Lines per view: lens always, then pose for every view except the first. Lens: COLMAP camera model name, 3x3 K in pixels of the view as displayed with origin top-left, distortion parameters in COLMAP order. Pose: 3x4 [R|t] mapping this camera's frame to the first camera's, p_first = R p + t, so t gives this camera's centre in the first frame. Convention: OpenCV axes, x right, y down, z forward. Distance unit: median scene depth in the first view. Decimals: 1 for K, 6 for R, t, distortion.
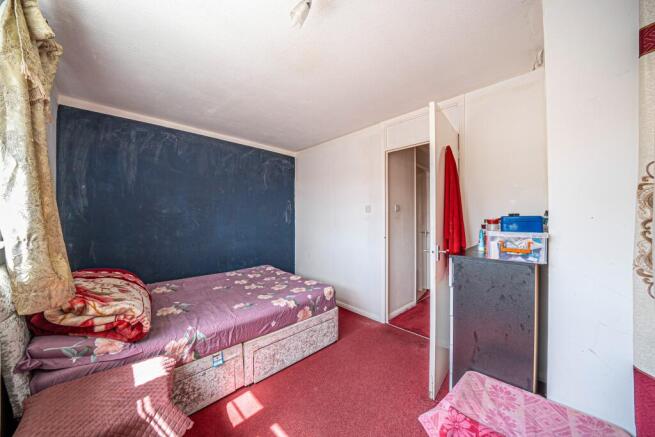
lens RADIAL K [[226.4, 0, 326.2], [0, 226.4, 217.9], [0, 0, 1]] dist [-0.026495, 0.002857]
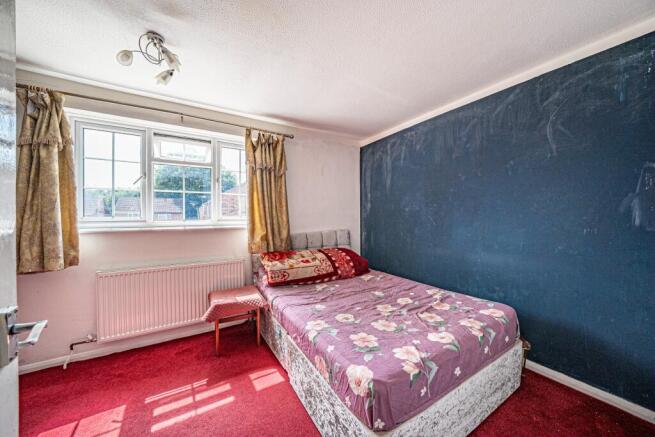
lens RADIAL K [[226.4, 0, 326.2], [0, 226.4, 217.9], [0, 0, 1]] dist [-0.026495, 0.002857]
pose [[-0.216209, 0.006464, -0.976326, 0.423697], [0.007707, 0.999958, 0.004913, 0.002021], [0.976317, -0.006462, -0.216250, 0.946624]]
